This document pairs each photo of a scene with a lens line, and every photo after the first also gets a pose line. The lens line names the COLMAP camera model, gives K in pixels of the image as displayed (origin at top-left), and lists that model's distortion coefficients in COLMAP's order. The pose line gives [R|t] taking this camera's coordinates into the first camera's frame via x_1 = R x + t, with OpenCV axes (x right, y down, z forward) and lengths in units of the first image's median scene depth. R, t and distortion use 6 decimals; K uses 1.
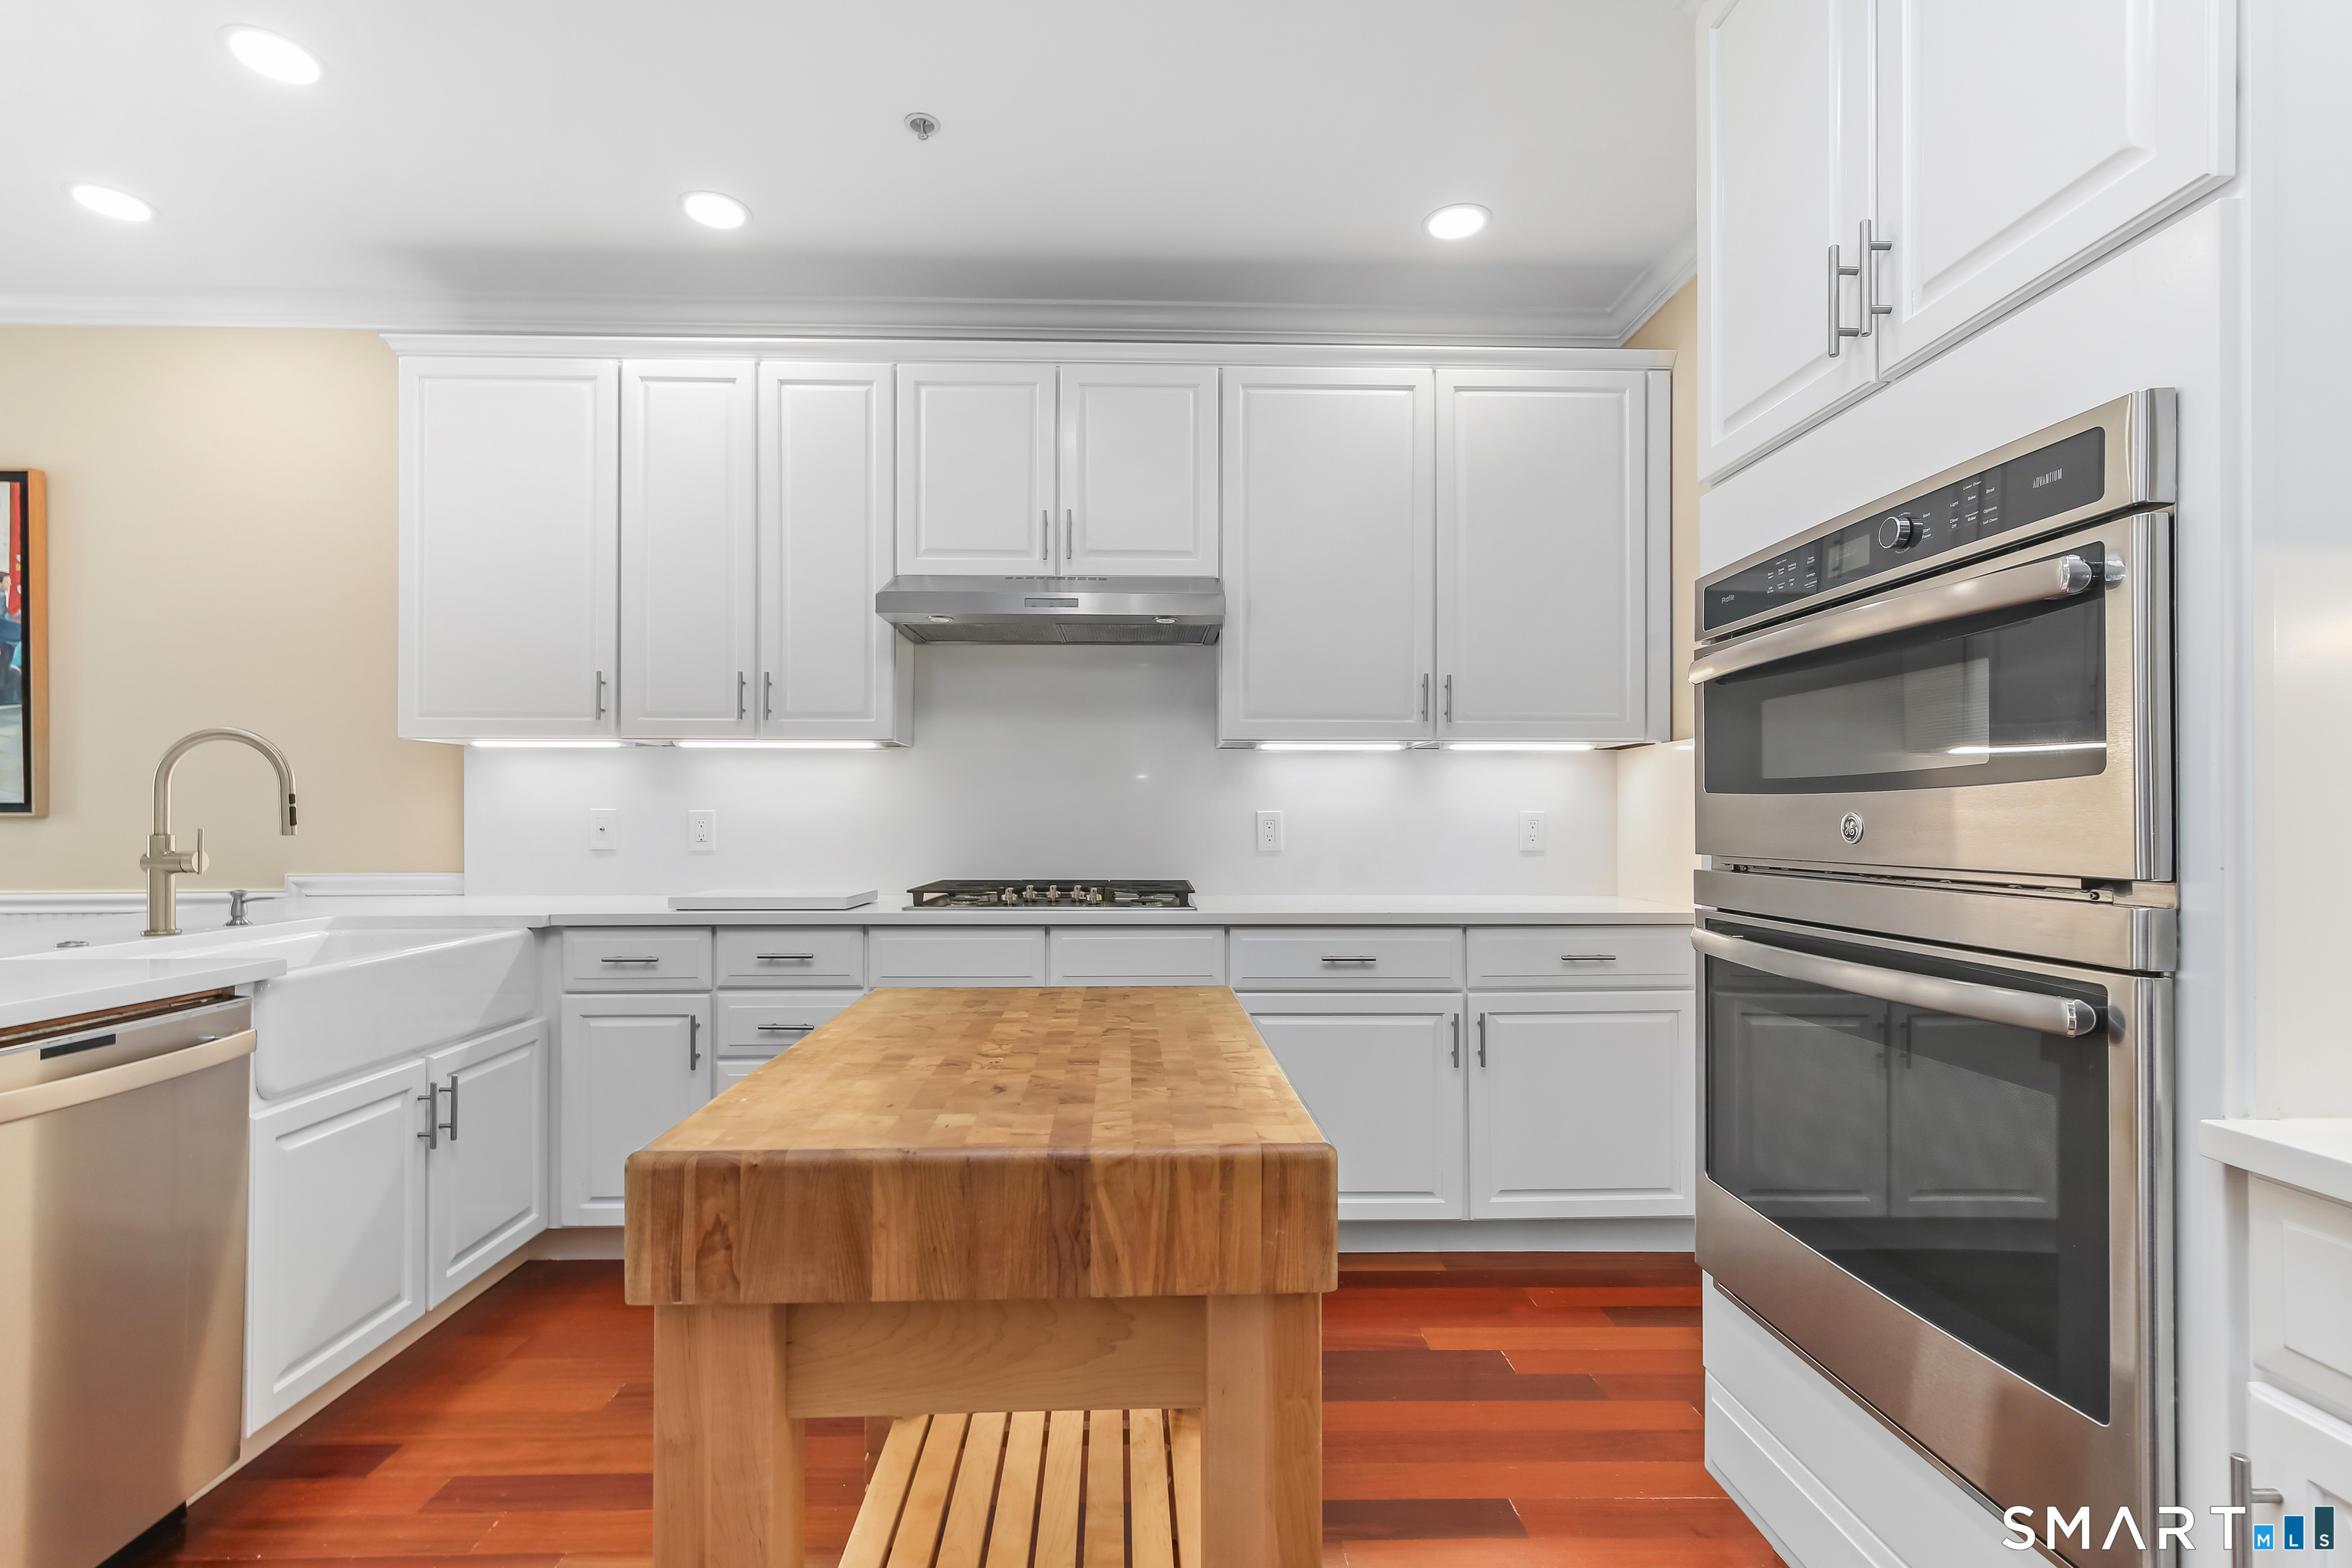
lens RADIAL K [[1067.4, 0, 1177.1], [0, 1067.4, 805.2], [0, 0, 1]] dist [-0.007409, 0.002447]
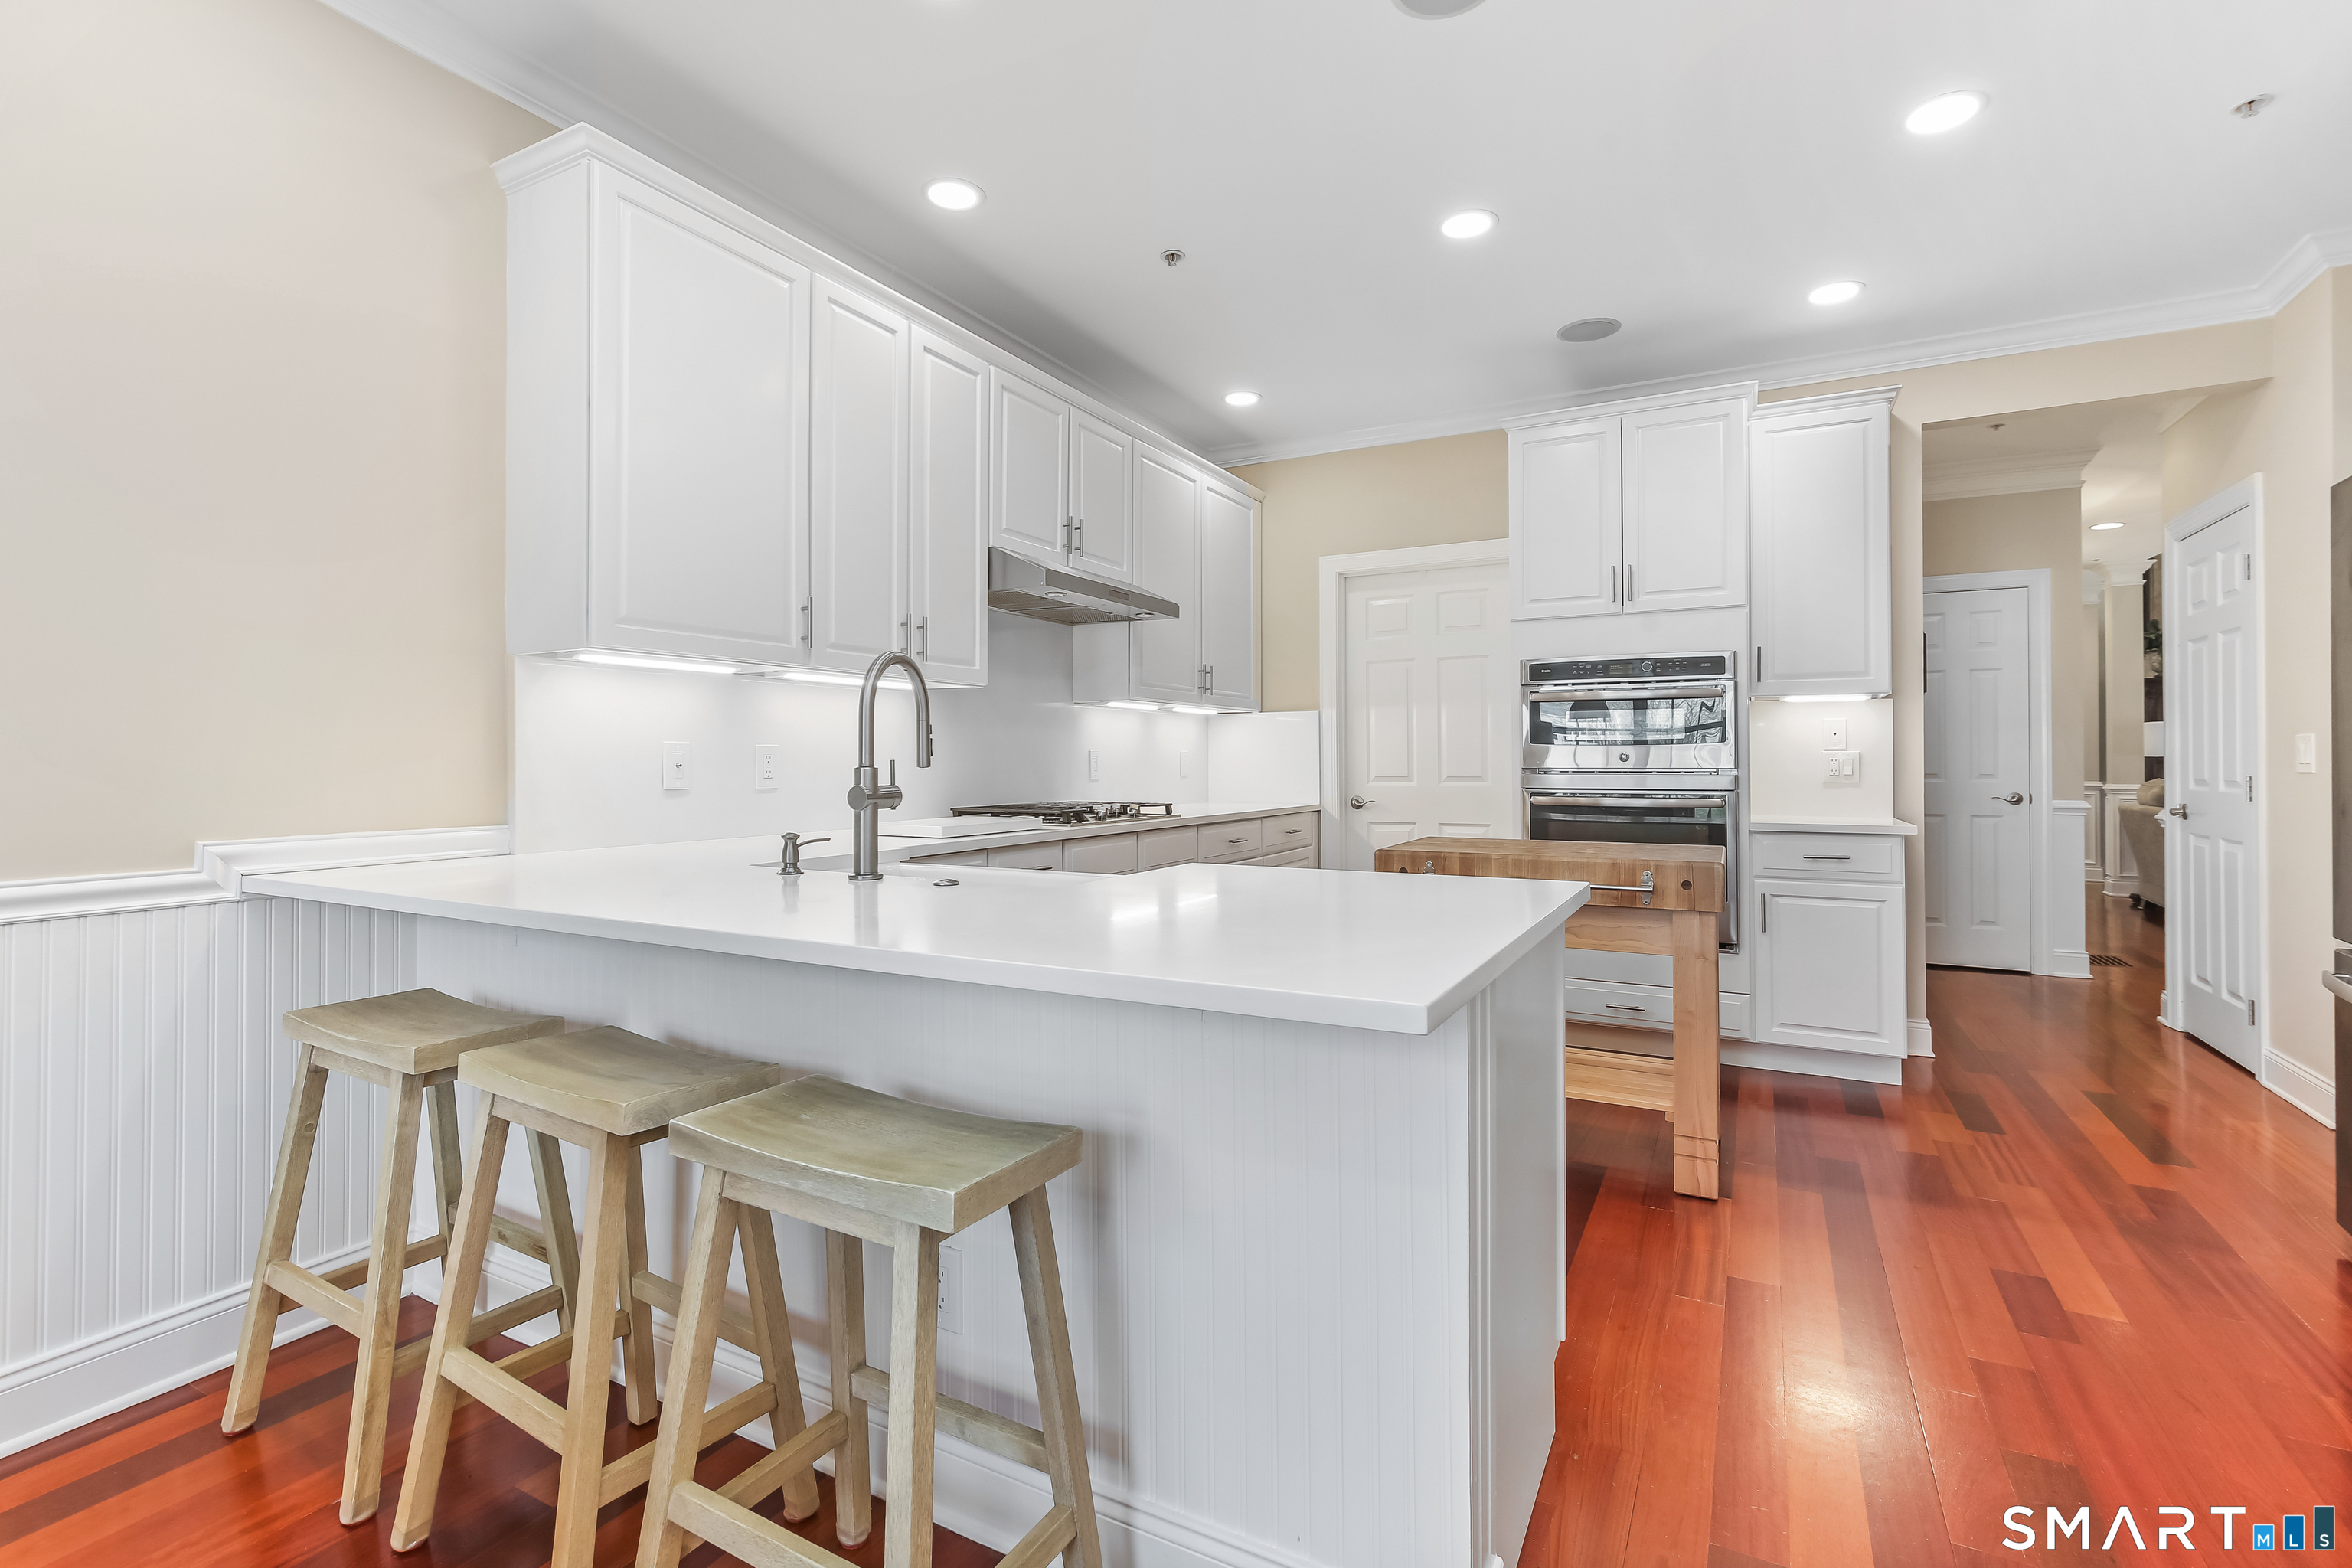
lens RADIAL K [[1067.4, 0, 1173.1], [0, 1067.4, 766.3], [0, 0, 1]] dist [-0.007409, 0.002447]
pose [[0.511731, -0.005680, 0.859127, -1.178861], [-0.008774, 0.999891, 0.011837, 0.010105], [-0.859101, -0.013595, 0.511625, 0.228207]]
